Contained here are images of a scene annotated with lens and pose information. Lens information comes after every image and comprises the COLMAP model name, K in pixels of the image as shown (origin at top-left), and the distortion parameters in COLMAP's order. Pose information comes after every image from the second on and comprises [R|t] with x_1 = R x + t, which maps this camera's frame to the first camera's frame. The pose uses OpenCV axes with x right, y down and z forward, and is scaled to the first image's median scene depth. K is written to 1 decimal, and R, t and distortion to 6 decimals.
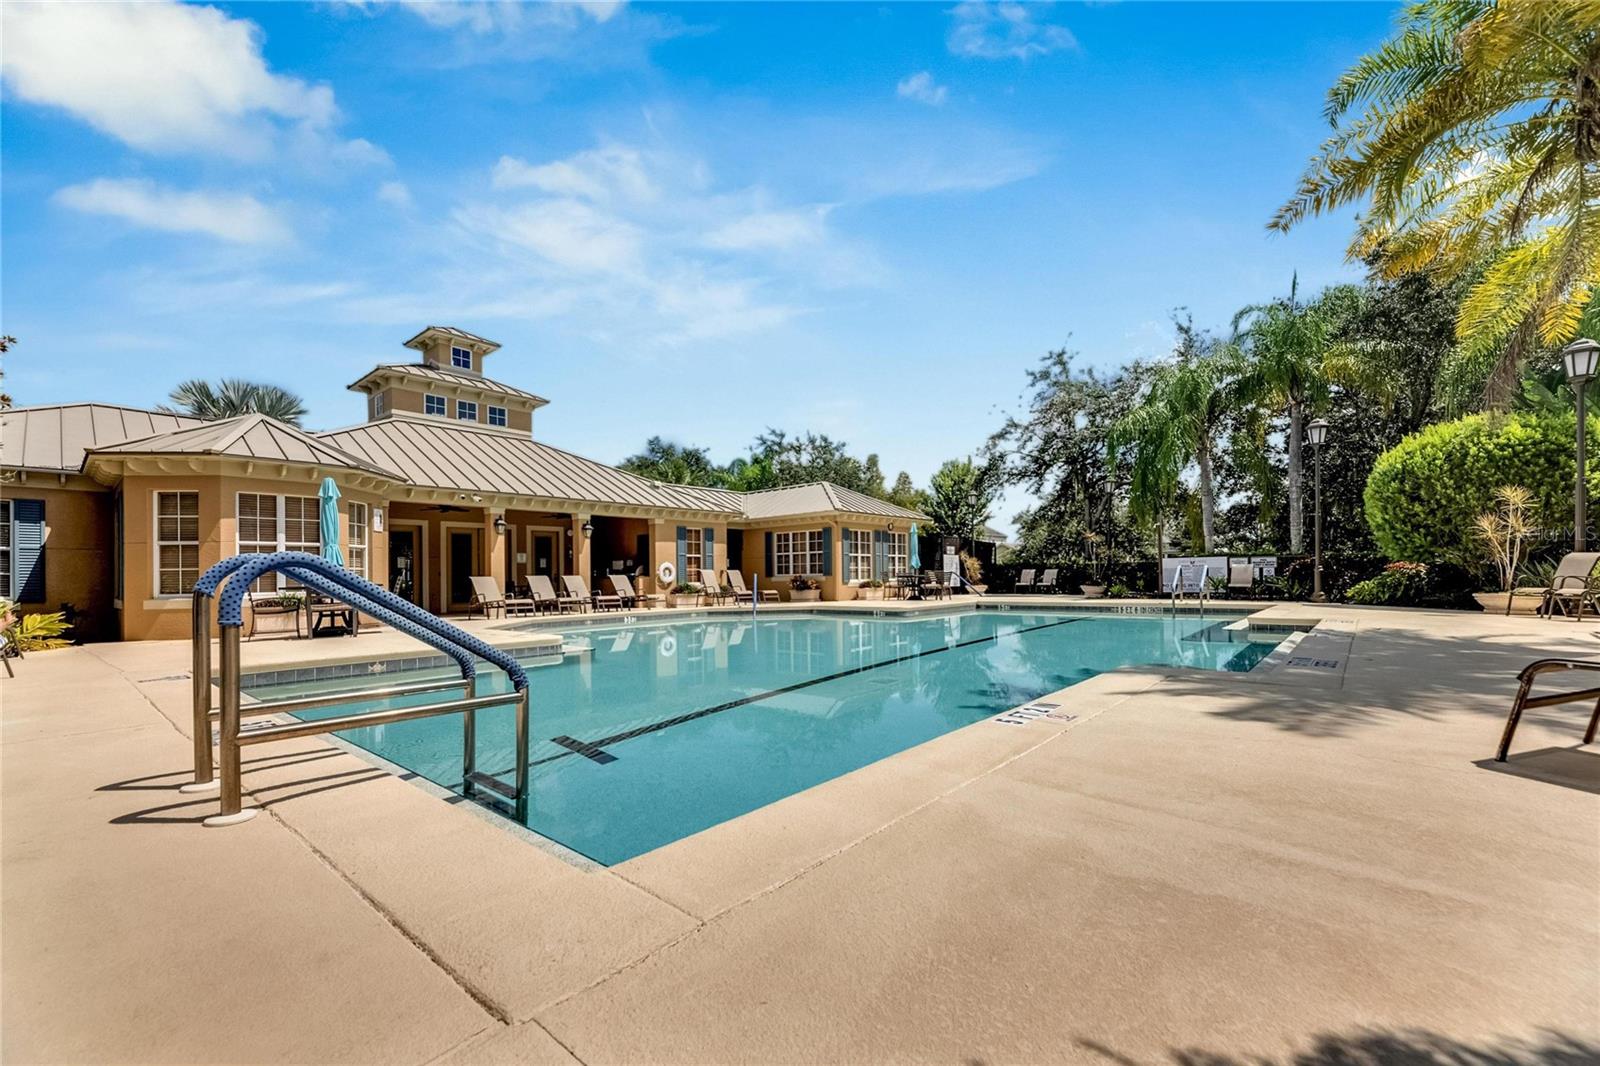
lens RADIAL K [[661.3, 0, 789.4], [0, 661.3, 580.9], [0, 0, 1]] dist [0.000198, -0.000266]
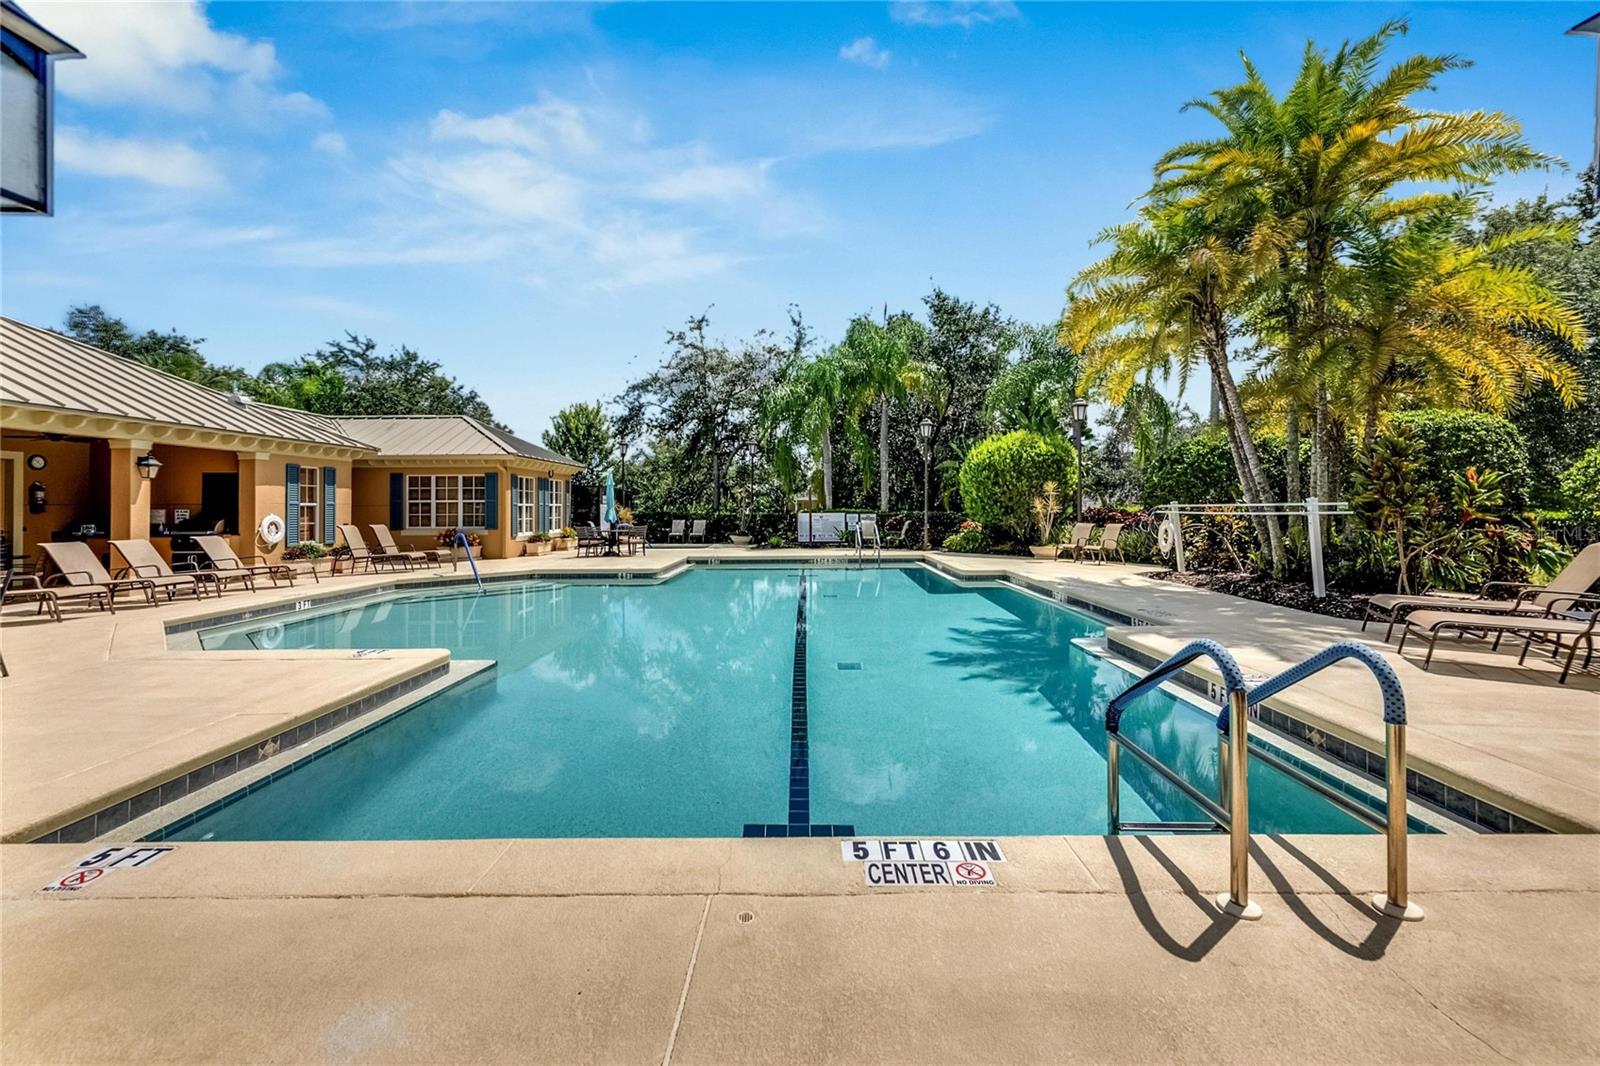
lens RADIAL K [[674.9, 0, 798.7], [0, 674.9, 499.7], [0, 0, 1]] dist [0.012891, -0.000641]
pose [[0.747928, 0.019038, 0.663507, -0.275762], [-0.003699, 0.999693, -0.024514, -0.031633], [-0.663769, 0.015880, 0.747769, 0.096209]]
